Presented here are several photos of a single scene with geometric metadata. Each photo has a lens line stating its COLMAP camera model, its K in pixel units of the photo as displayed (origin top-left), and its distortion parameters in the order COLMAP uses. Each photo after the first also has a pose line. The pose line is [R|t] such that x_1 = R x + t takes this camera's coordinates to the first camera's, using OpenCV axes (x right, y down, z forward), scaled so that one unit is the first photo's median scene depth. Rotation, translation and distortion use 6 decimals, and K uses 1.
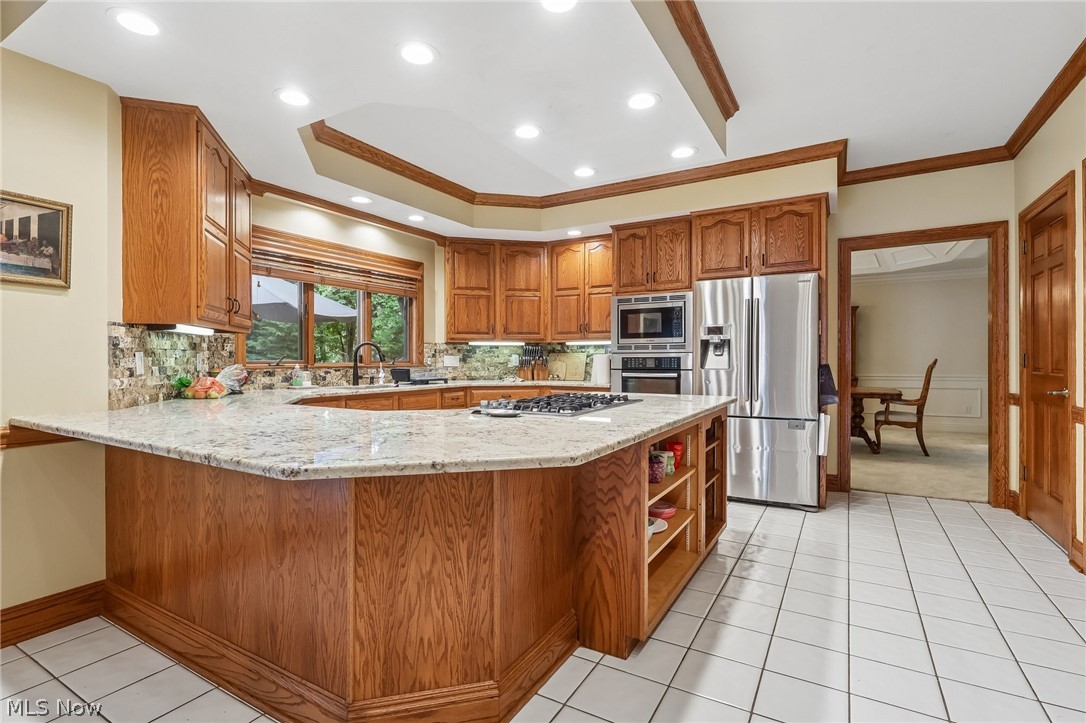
lens RADIAL K [[512.1, 0, 543.0], [0, 512.1, 361.5], [0, 0, 1]] dist [-0.001552, -0.000219]
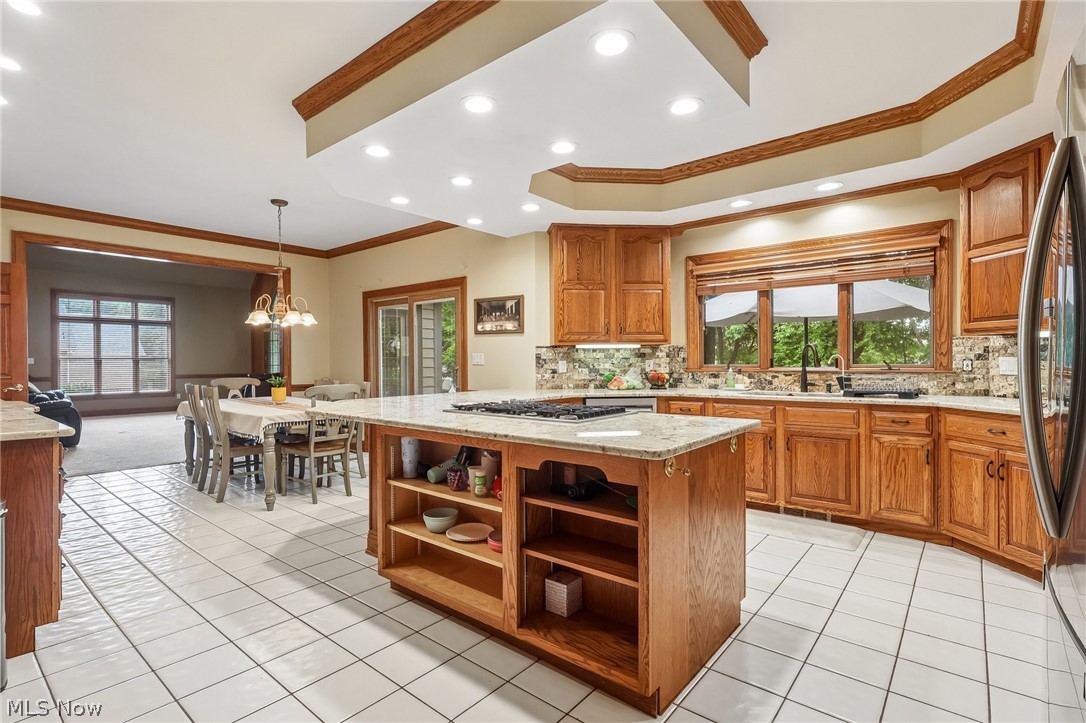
lens RADIAL K [[520.1, 0, 545.3], [0, 520.1, 366.6], [0, 0, 1]] dist [0.003584, 0.000369]
pose [[-0.146111, 0.007559, -0.989239, 0.708897], [0.000324, 0.999971, 0.007593, -0.006738], [0.989268, 0.000789, -0.146109, 0.777924]]
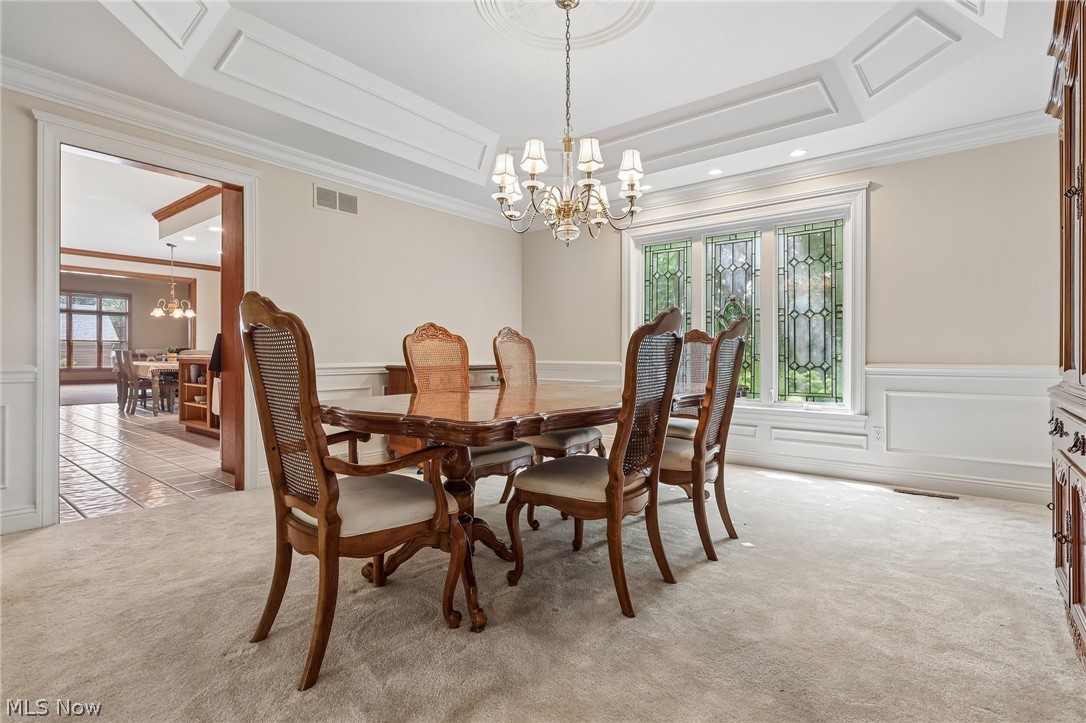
lens RADIAL K [[532.0, 0, 543.0], [0, 532.0, 361.5], [0, 0, 1]] dist [0.000305, -0.000108]
pose [[-0.136442, 0.008695, -0.990610, 1.520343], [-0.007875, 0.999920, 0.009862, 0.053761], [0.990617, 0.009147, -0.136362, 1.771966]]
